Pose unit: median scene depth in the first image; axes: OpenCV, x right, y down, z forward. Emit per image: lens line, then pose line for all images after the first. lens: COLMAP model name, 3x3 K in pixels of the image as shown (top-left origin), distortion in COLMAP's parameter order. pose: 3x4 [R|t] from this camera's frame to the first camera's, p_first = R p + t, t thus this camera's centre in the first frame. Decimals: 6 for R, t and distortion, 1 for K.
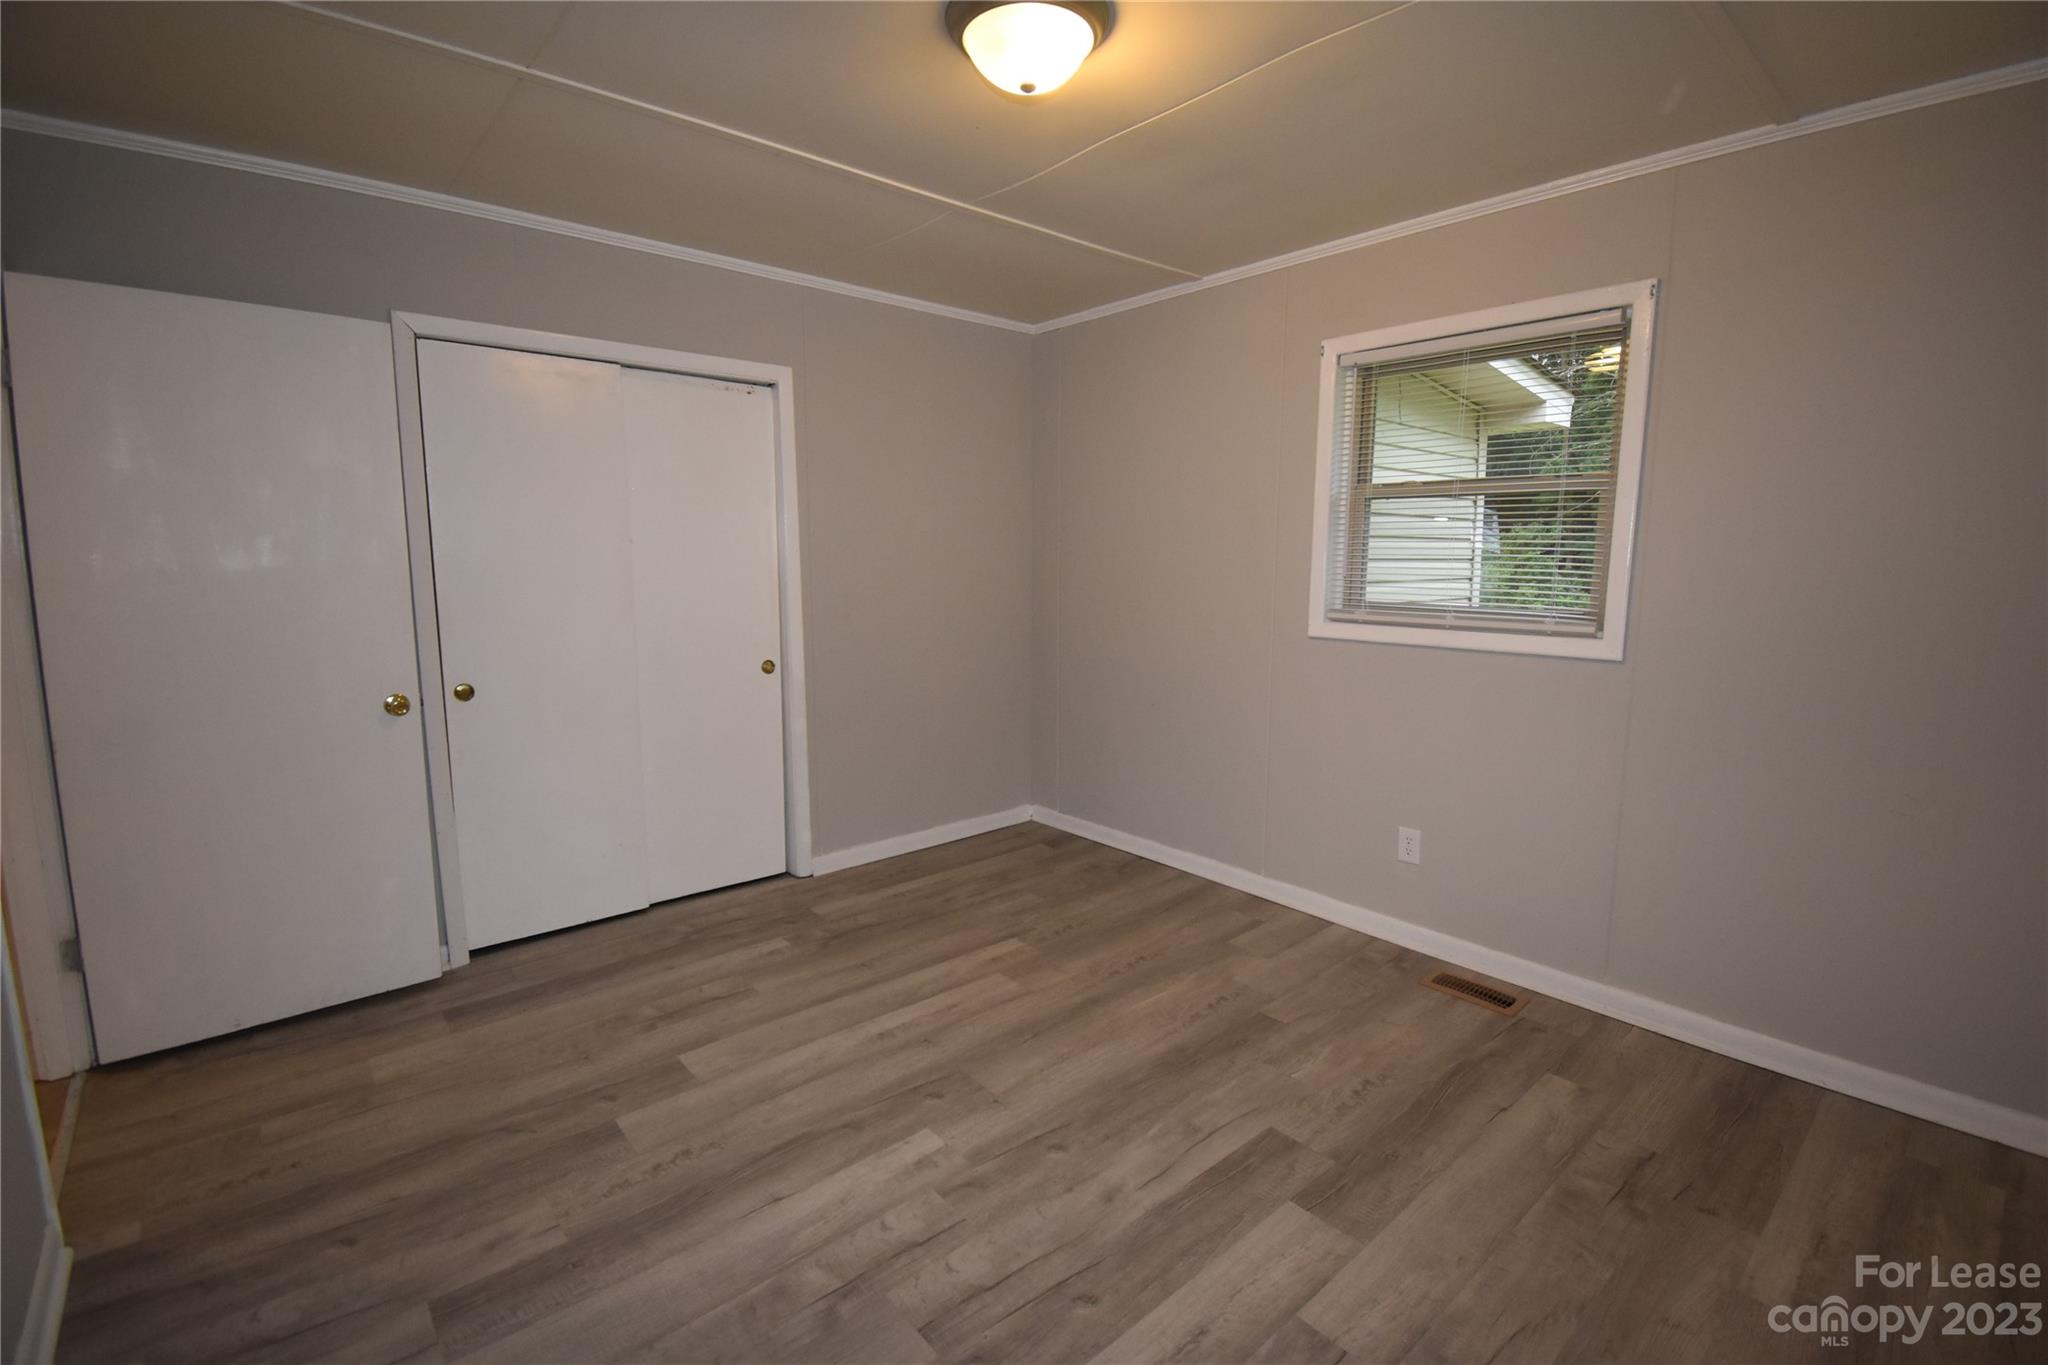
lens RADIAL K [[908.0, 0, 1033.2], [0, 908.0, 680.2], [0, 0, 1]] dist [0.019029, -0.026719]
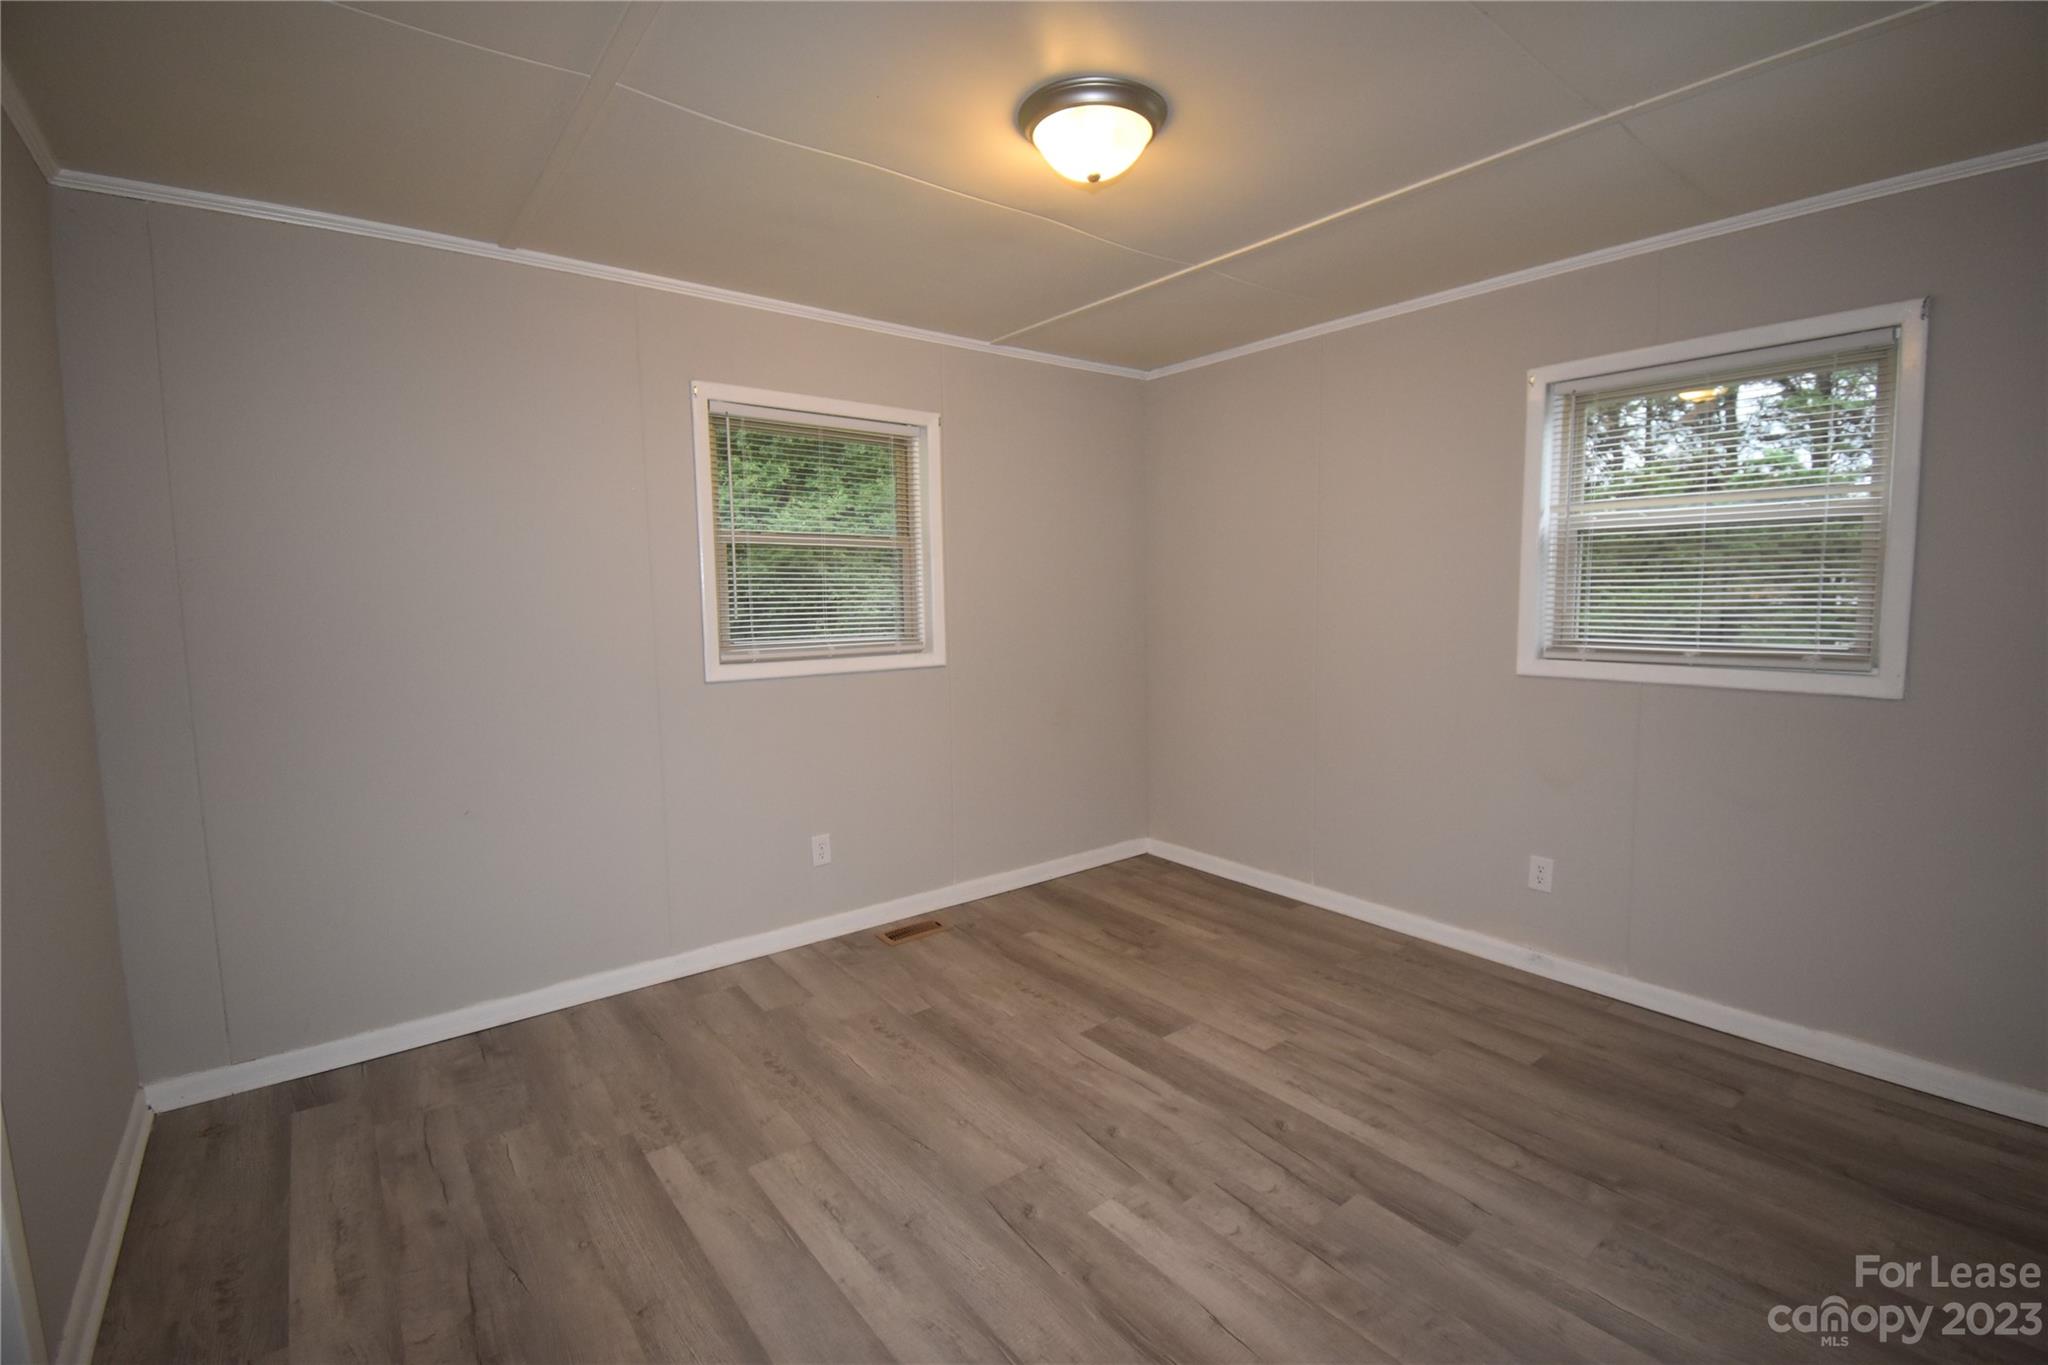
lens RADIAL K [[908.0, 0, 1033.2], [0, 908.0, 680.2], [0, 0, 1]] dist [0.019029, -0.026719]
pose [[0.046871, -0.105428, 0.993322, -0.868515], [0.149528, 0.983951, 0.097378, -0.125690], [-0.987646, 0.143965, 0.061883, 0.809300]]
